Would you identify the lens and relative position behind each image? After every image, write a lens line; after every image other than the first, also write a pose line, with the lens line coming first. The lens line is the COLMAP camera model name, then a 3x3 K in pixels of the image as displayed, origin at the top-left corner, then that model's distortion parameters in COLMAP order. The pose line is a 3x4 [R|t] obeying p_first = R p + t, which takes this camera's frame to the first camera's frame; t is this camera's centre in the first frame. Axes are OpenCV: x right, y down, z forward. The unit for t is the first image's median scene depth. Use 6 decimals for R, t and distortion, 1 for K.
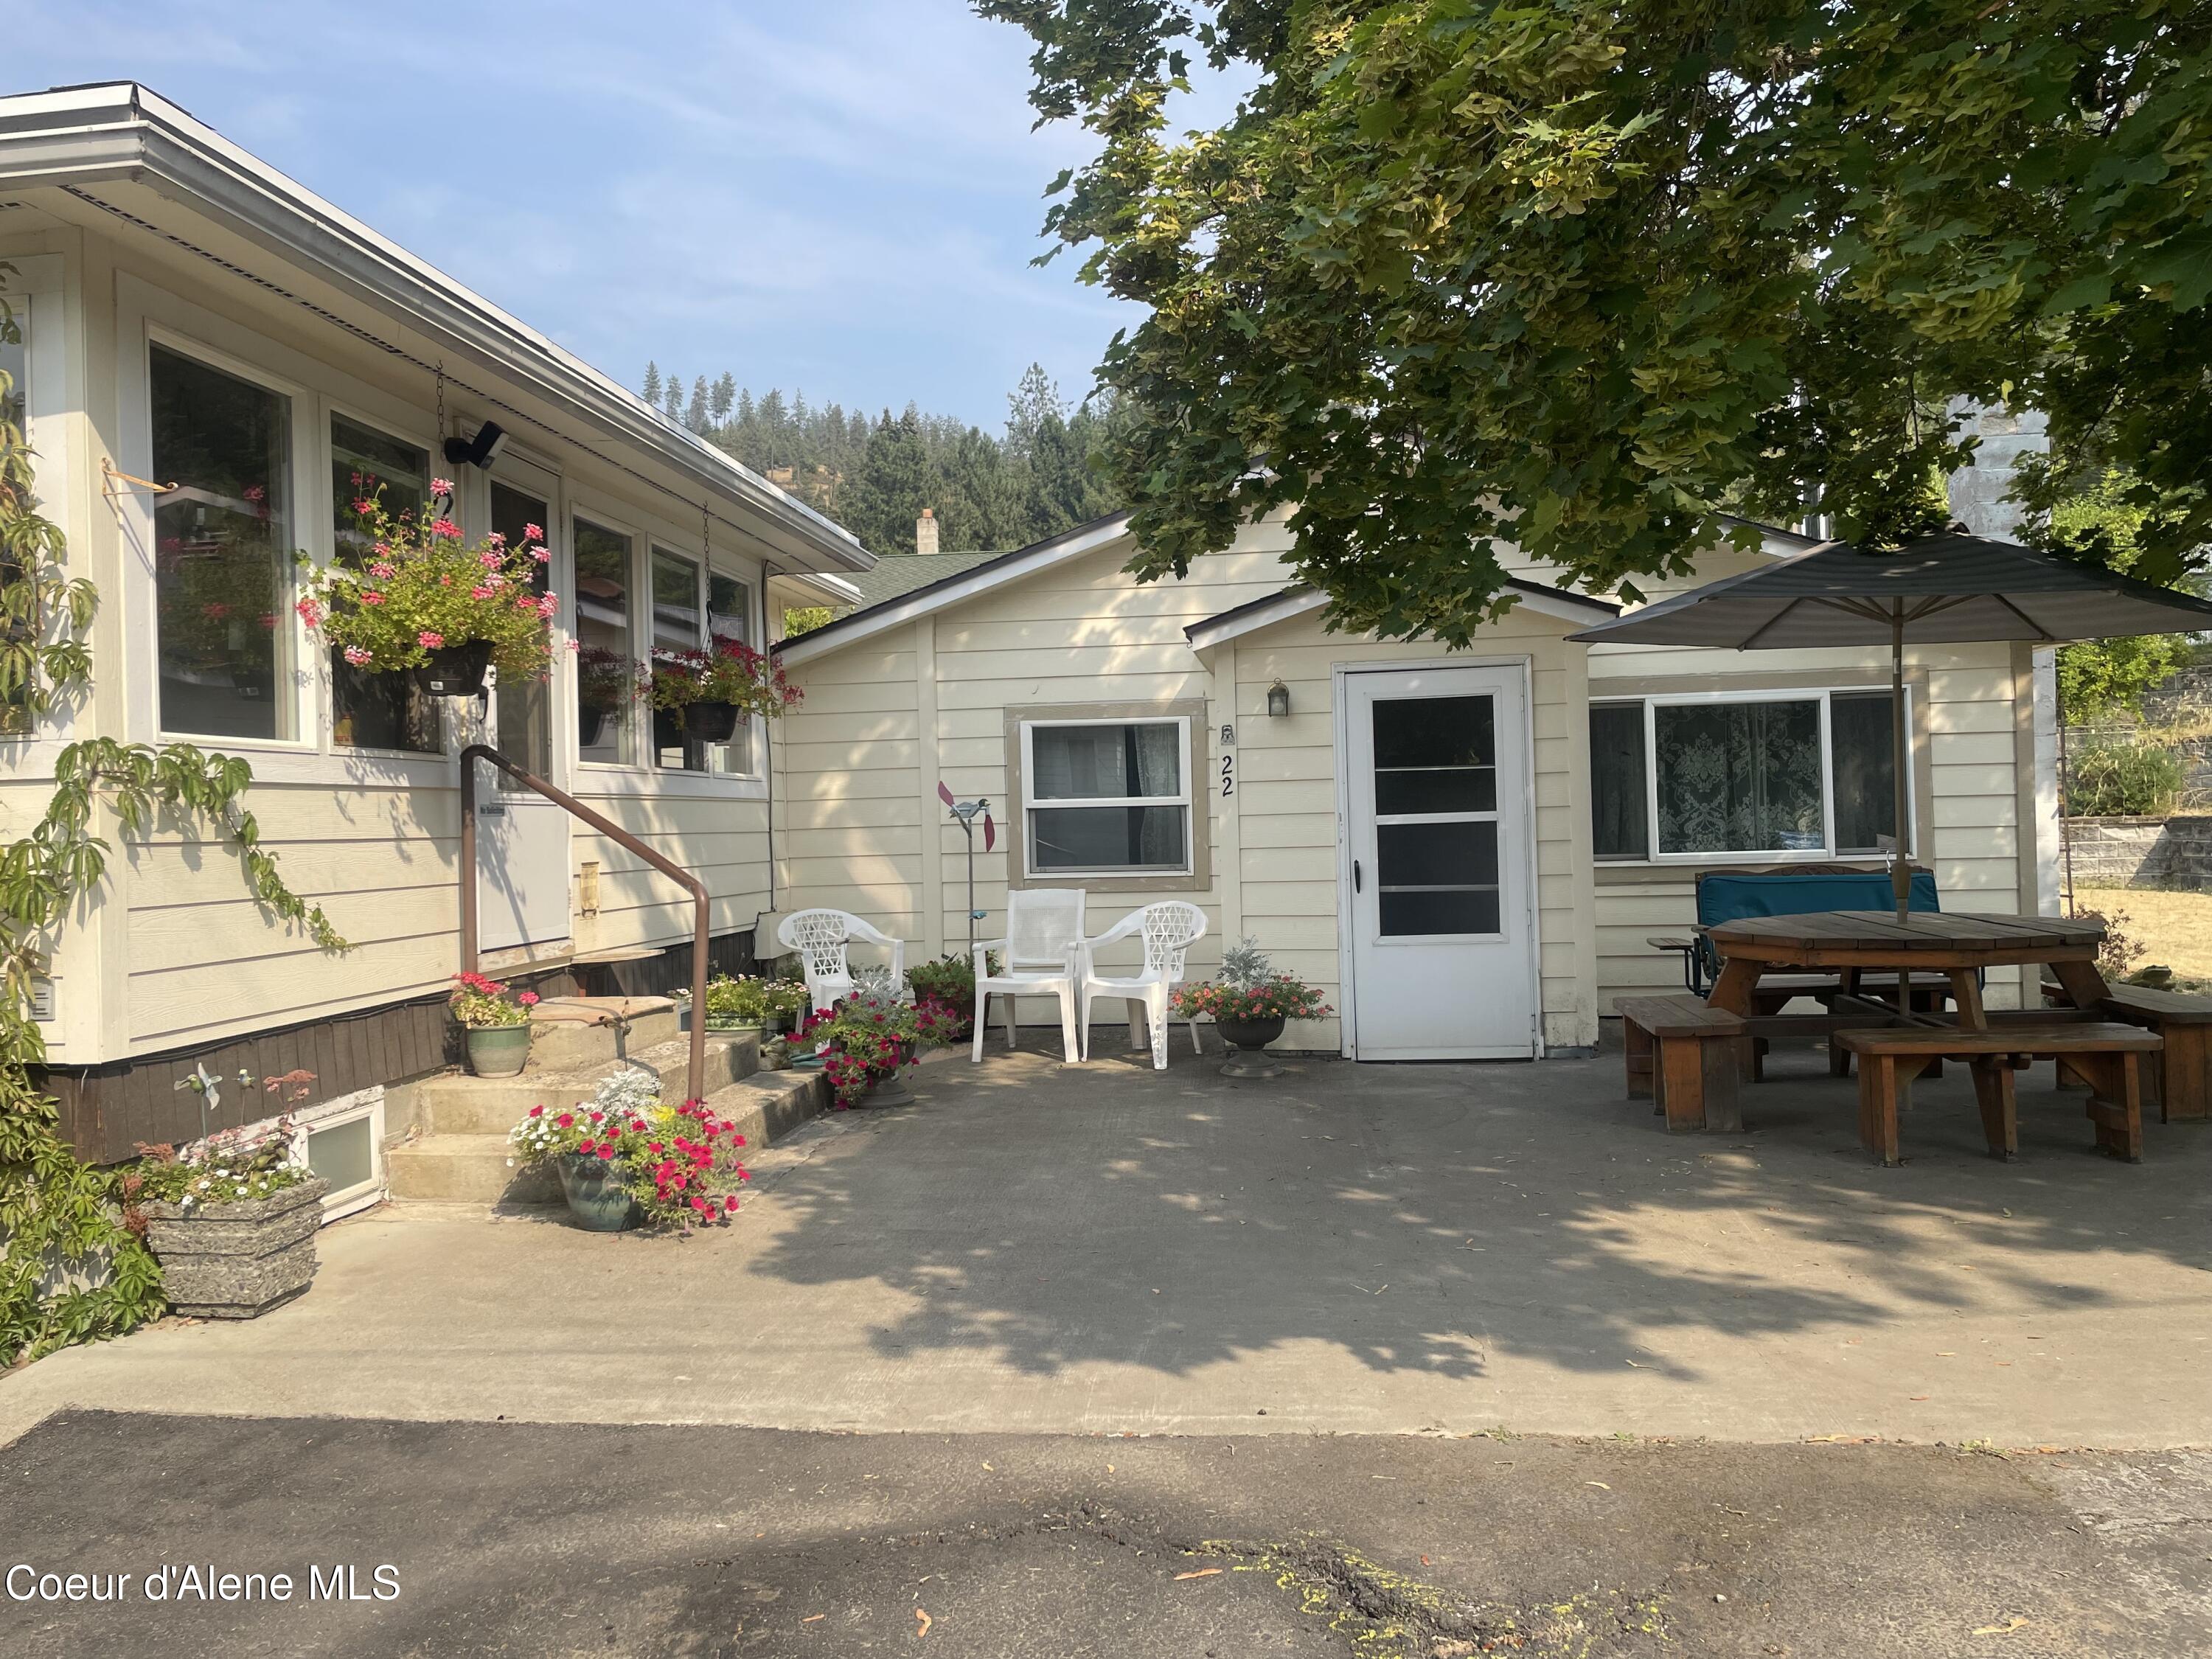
lens RADIAL K [[1668.8, 0, 1106.0], [0, 1668.8, 829.5], [0, 0, 1]] dist [0.006193, 0.003923]
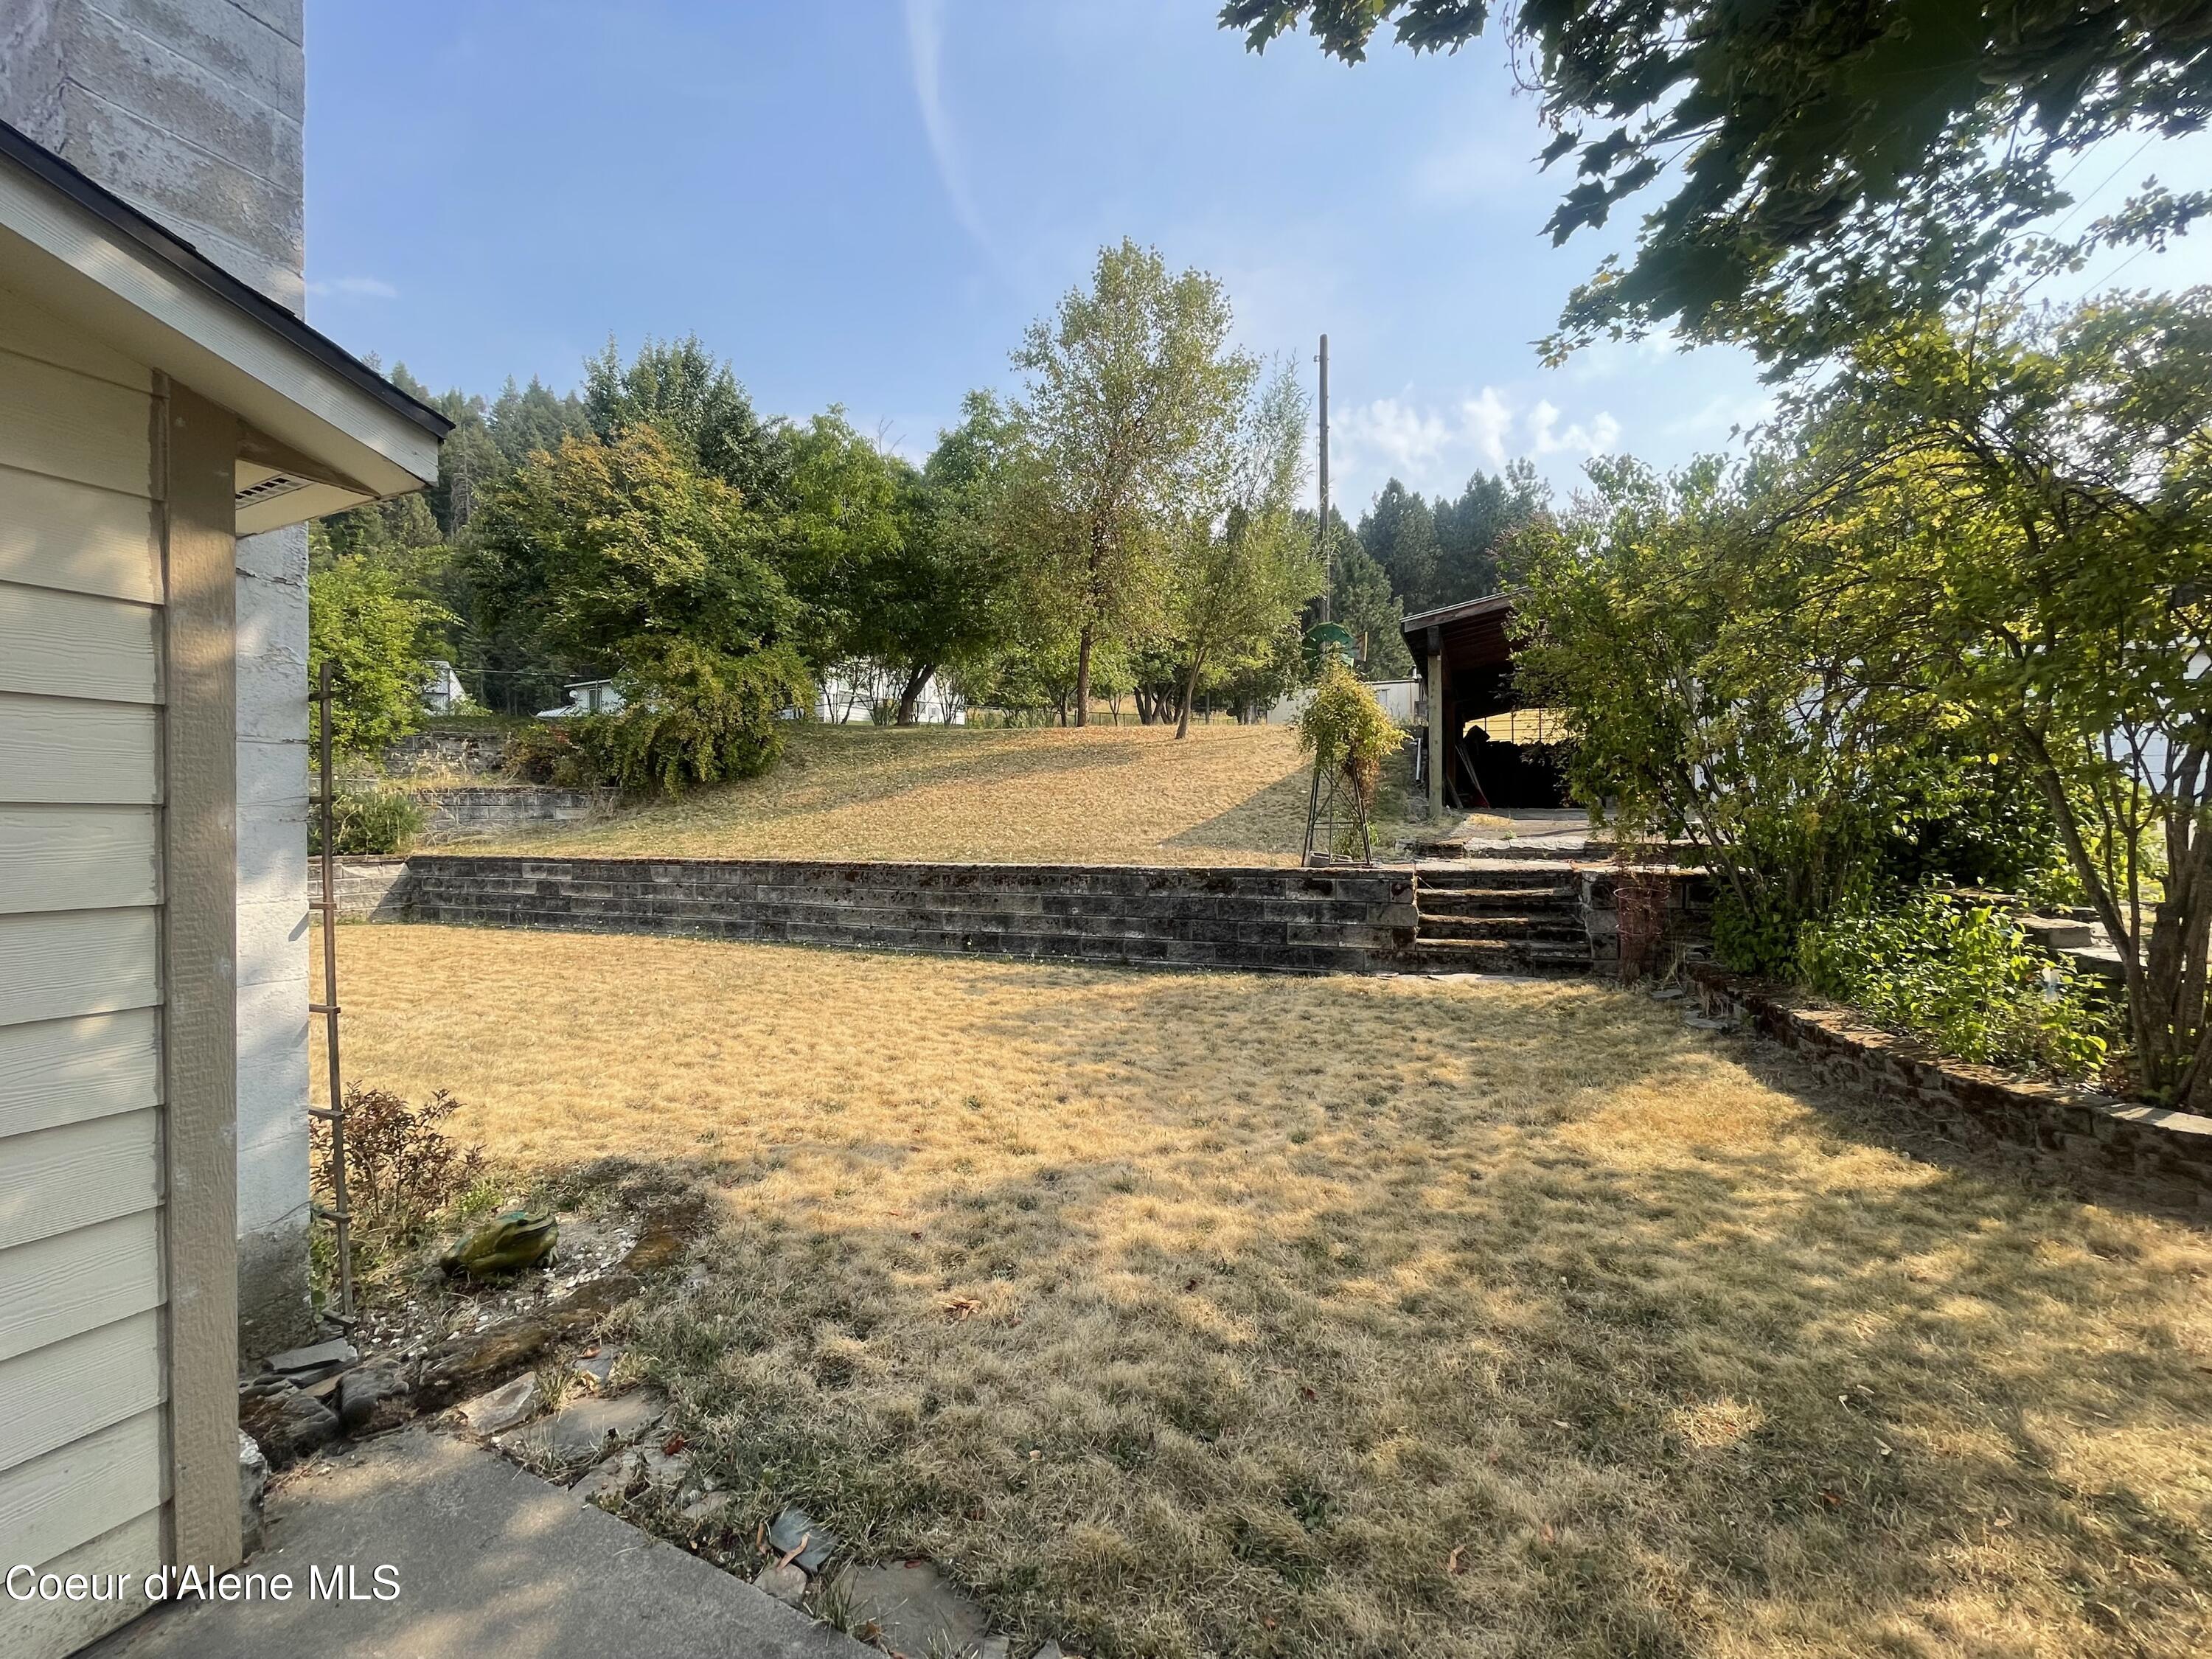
lens RADIAL K [[888.4, 0, 1107.9], [0, 888.4, 819.3], [0, 0, 1]] dist [0.000812, 0.000159]
pose [[0.306773, 0.025509, 0.951441, 0.200216], [0.002263, 0.999618, -0.027530, -0.014657], [-0.951780, 0.010599, 0.306599, 0.355593]]
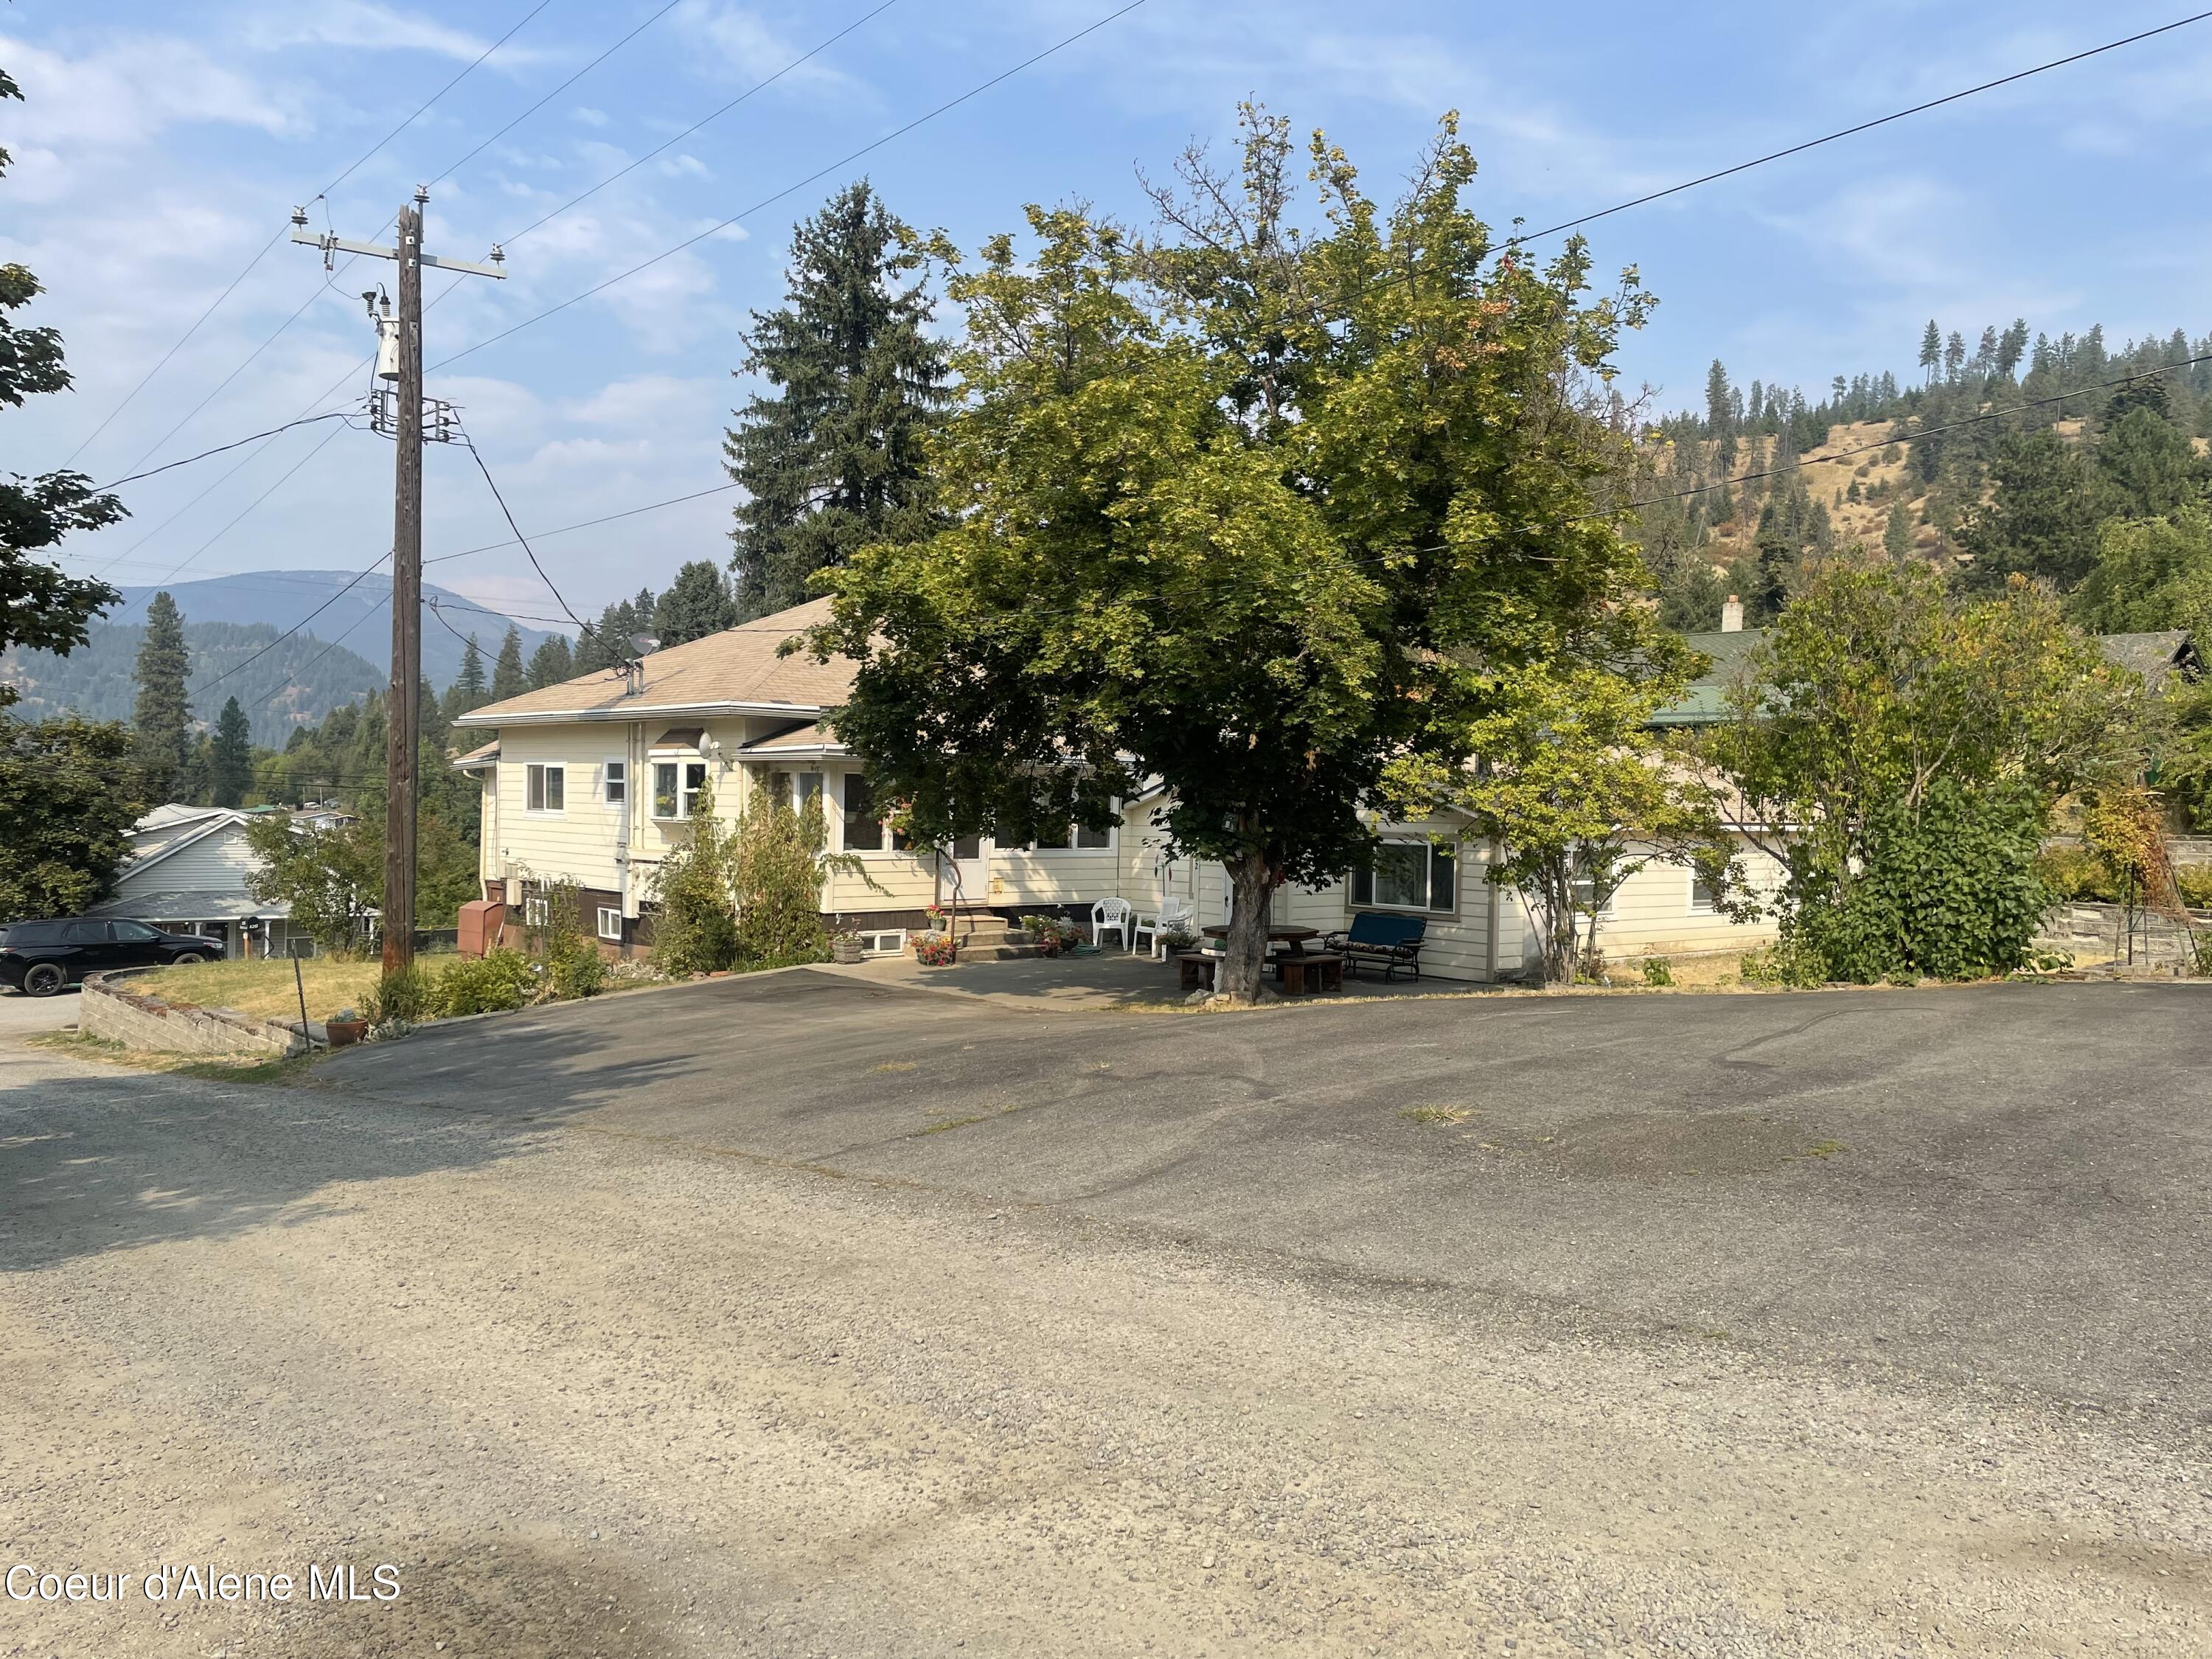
lens RADIAL K [[1668.8, 0, 1106.0], [0, 1668.8, 829.5], [0, 0, 1]] dist [0.006193, 0.003923]
pose [[0.736552, 0.056061, -0.674054, 0.802237], [-0.042042, 0.998427, 0.037099, -0.080082], [0.675073, 0.001013, 0.737750, -0.514263]]
